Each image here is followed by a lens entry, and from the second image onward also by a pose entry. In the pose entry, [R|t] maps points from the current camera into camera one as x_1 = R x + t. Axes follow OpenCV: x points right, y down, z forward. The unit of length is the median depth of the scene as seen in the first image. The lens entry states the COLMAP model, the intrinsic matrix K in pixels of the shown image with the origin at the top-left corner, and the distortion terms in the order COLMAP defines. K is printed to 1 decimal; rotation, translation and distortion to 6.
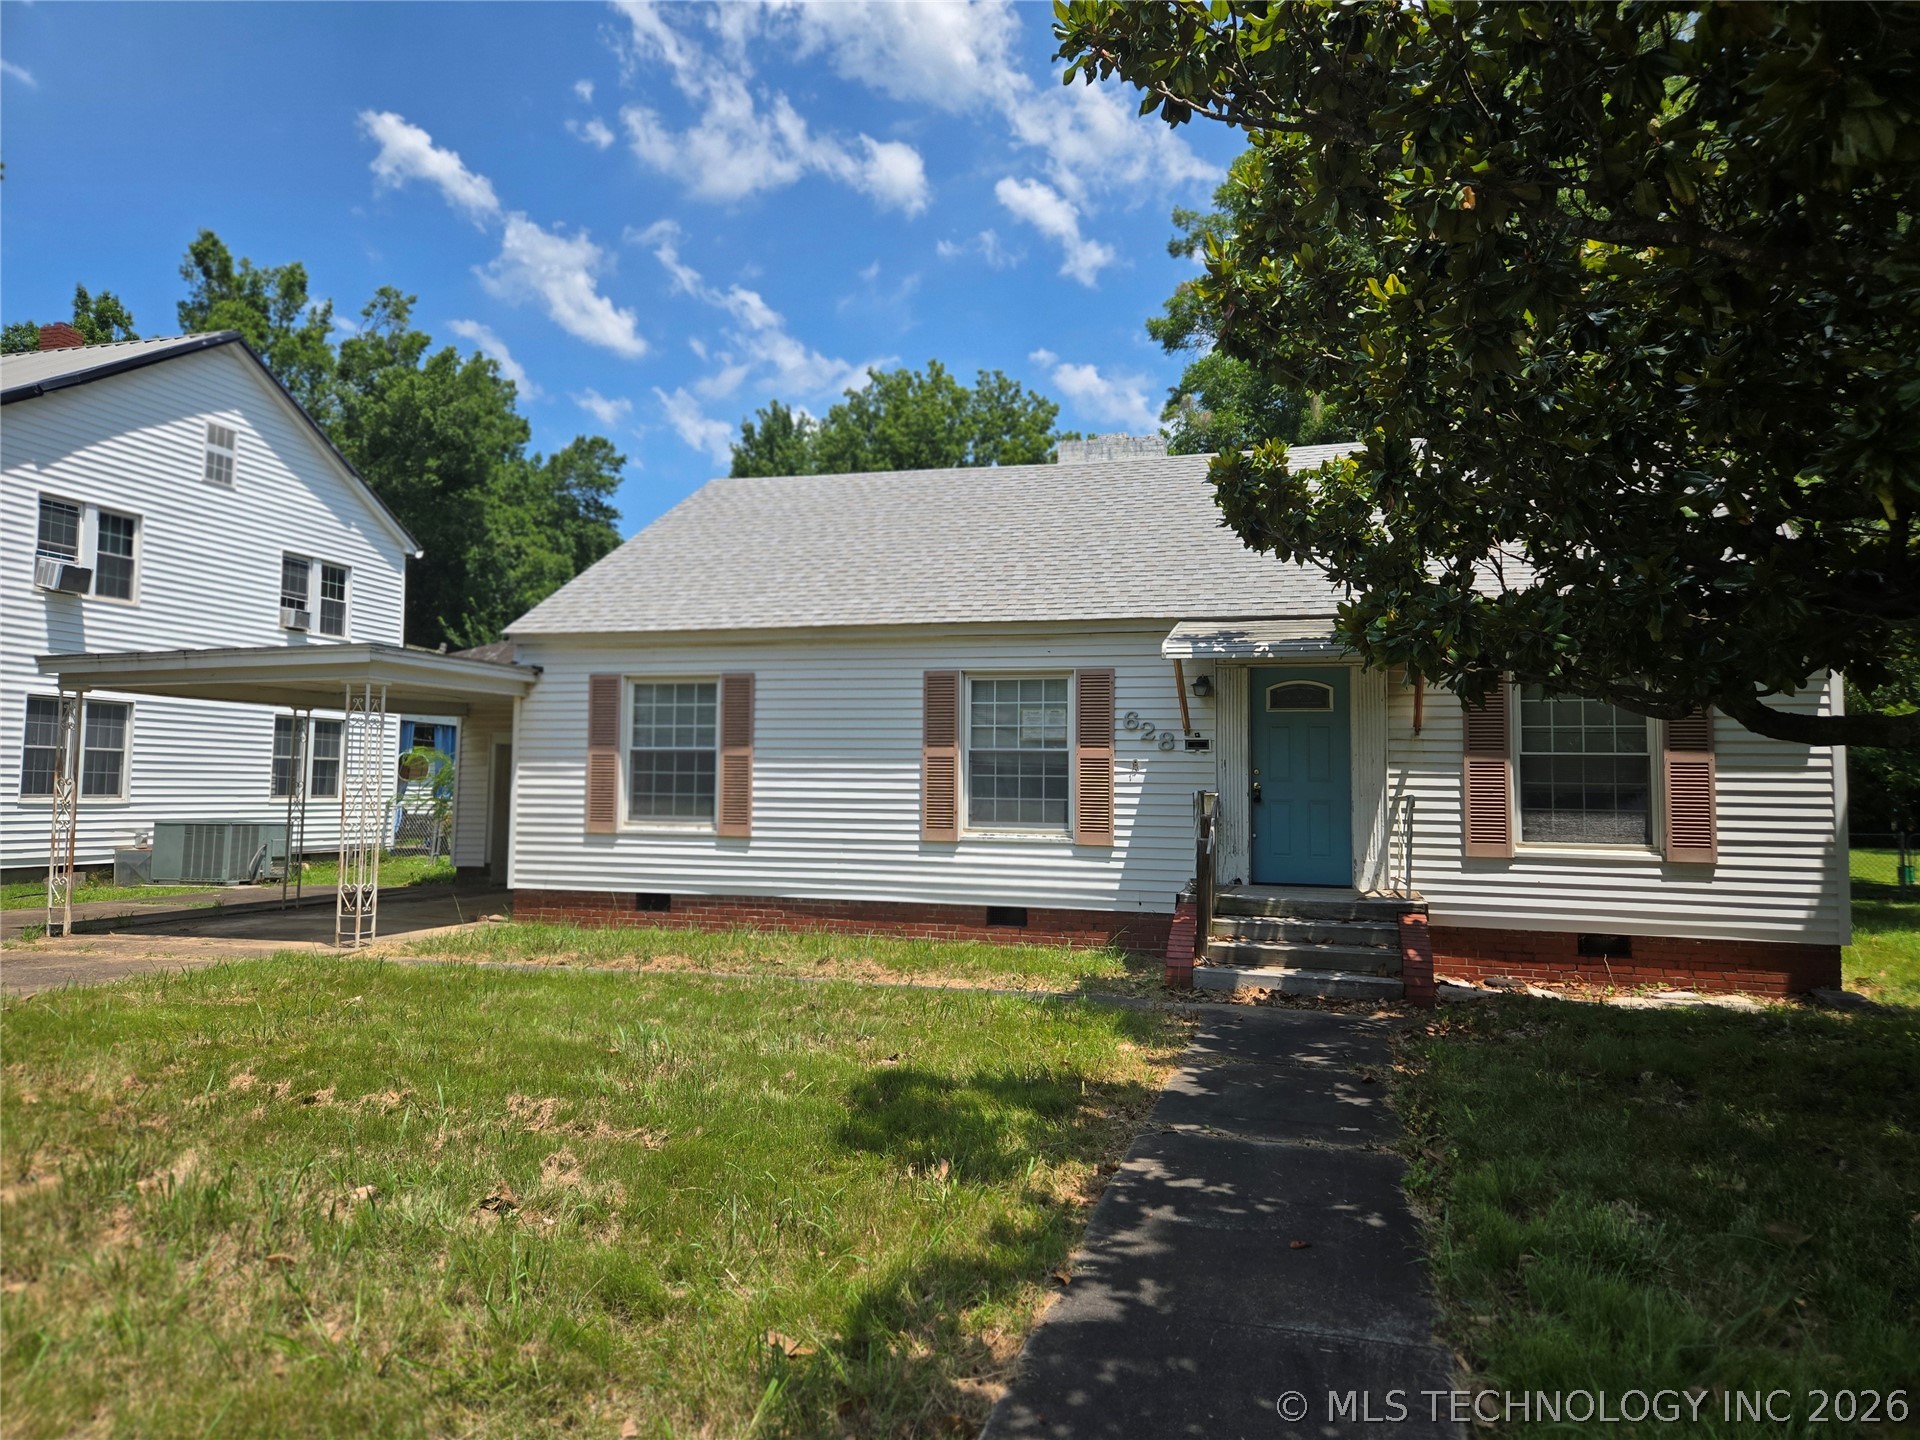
lens RADIAL K [[1291.5, 0, 945.1], [0, 1291.5, 701.5], [0, 0, 1]] dist [0.072230, -0.058952]
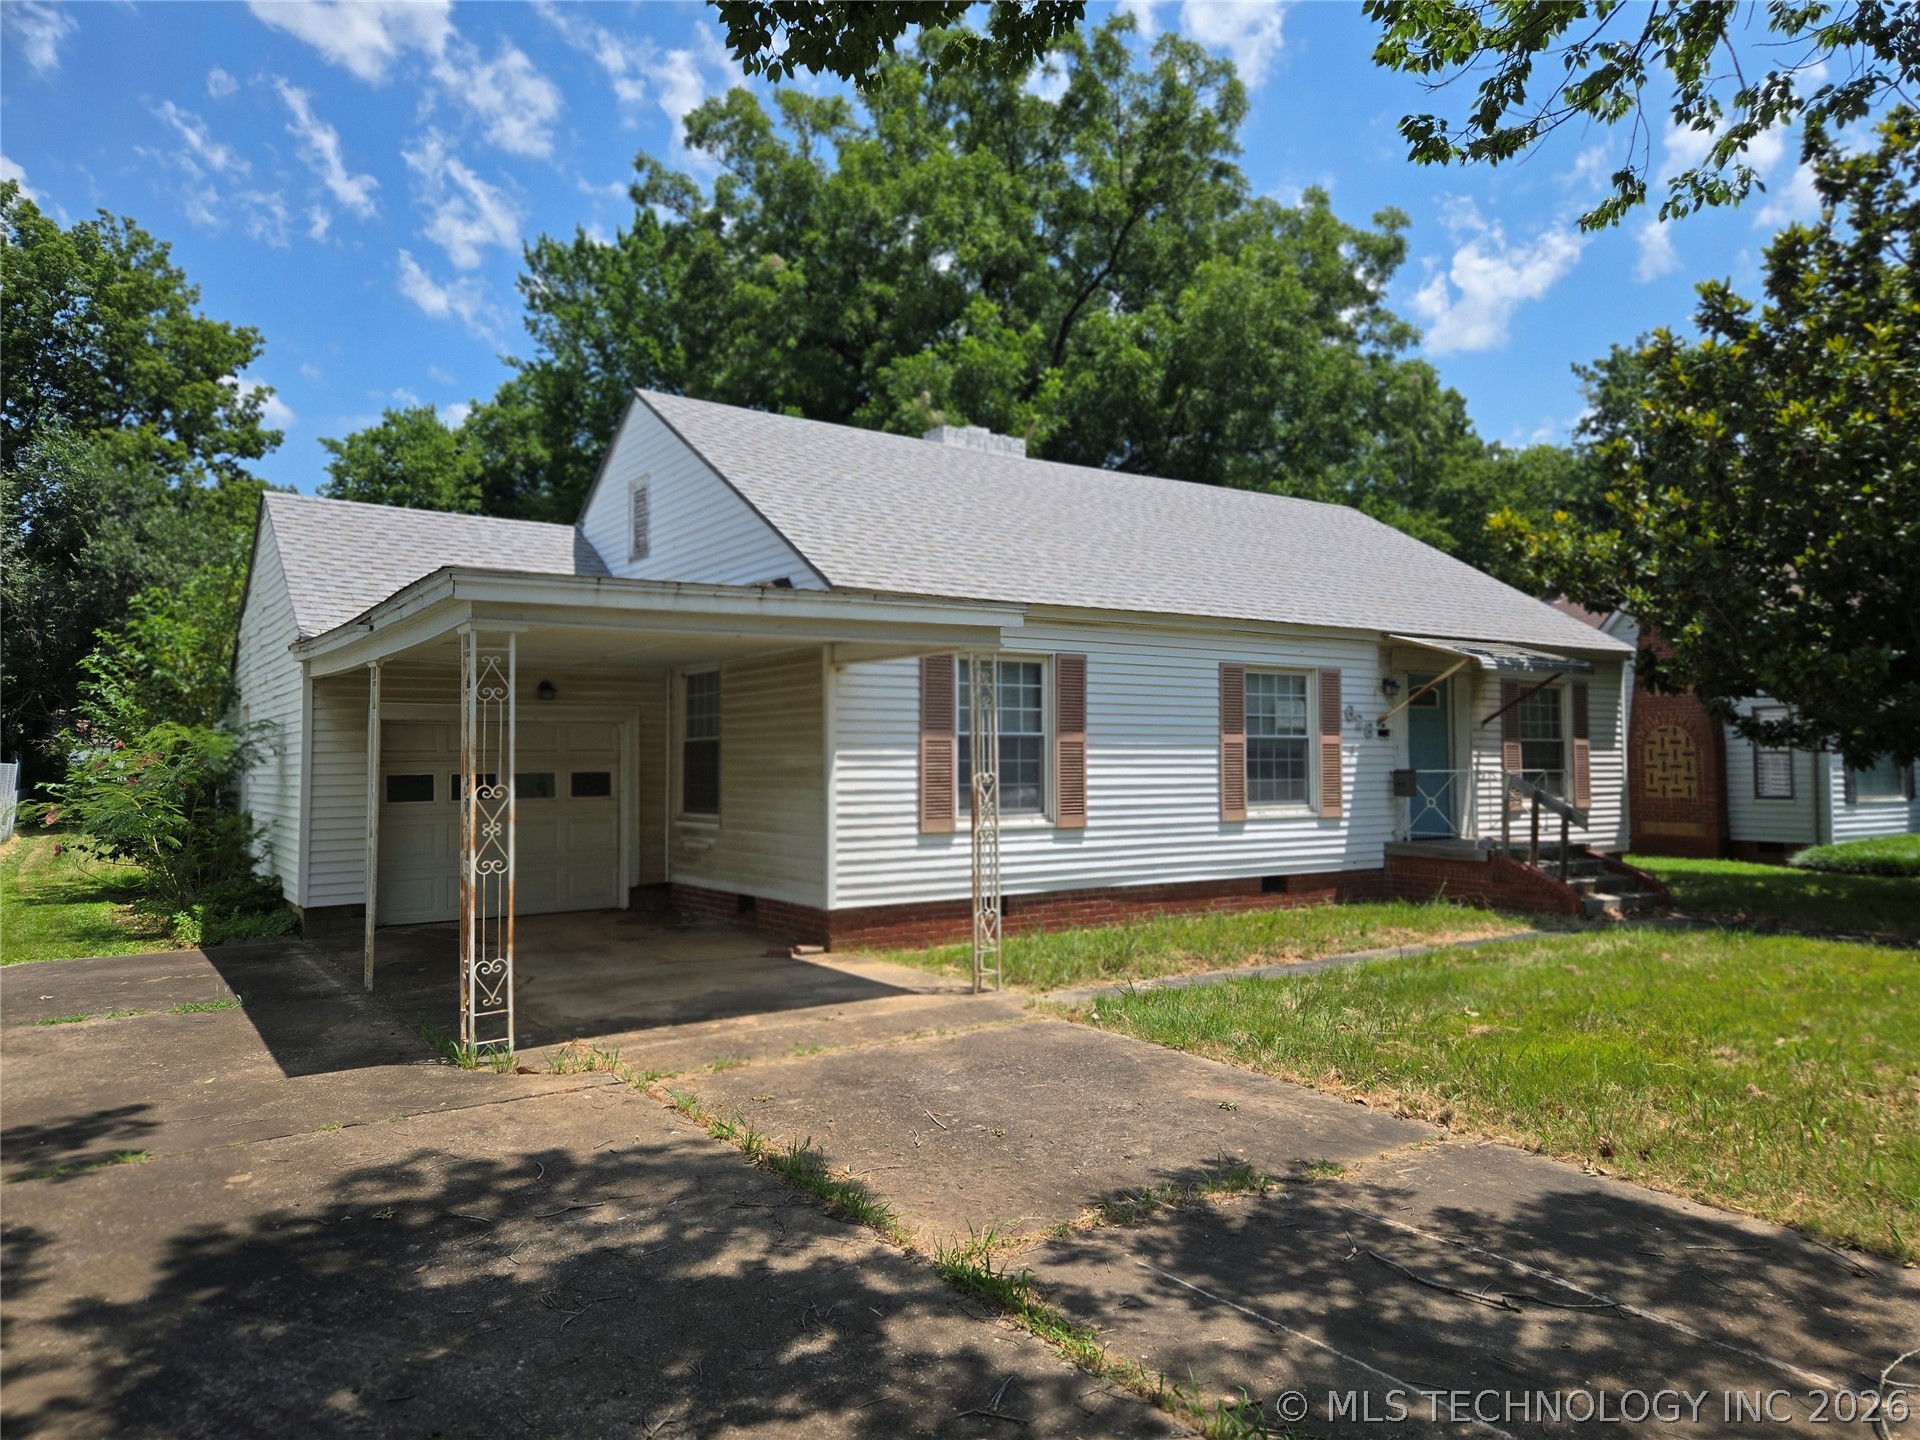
lens RADIAL K [[1291.5, 0, 965.0], [0, 1291.5, 722.2], [0, 0, 1]] dist [0.072230, -0.058952]
pose [[0.633392, 0.006925, 0.773800, -0.945107], [-0.039228, 0.998962, 0.023170, 0.008809], [-0.772836, -0.045031, 0.633006, 0.469914]]
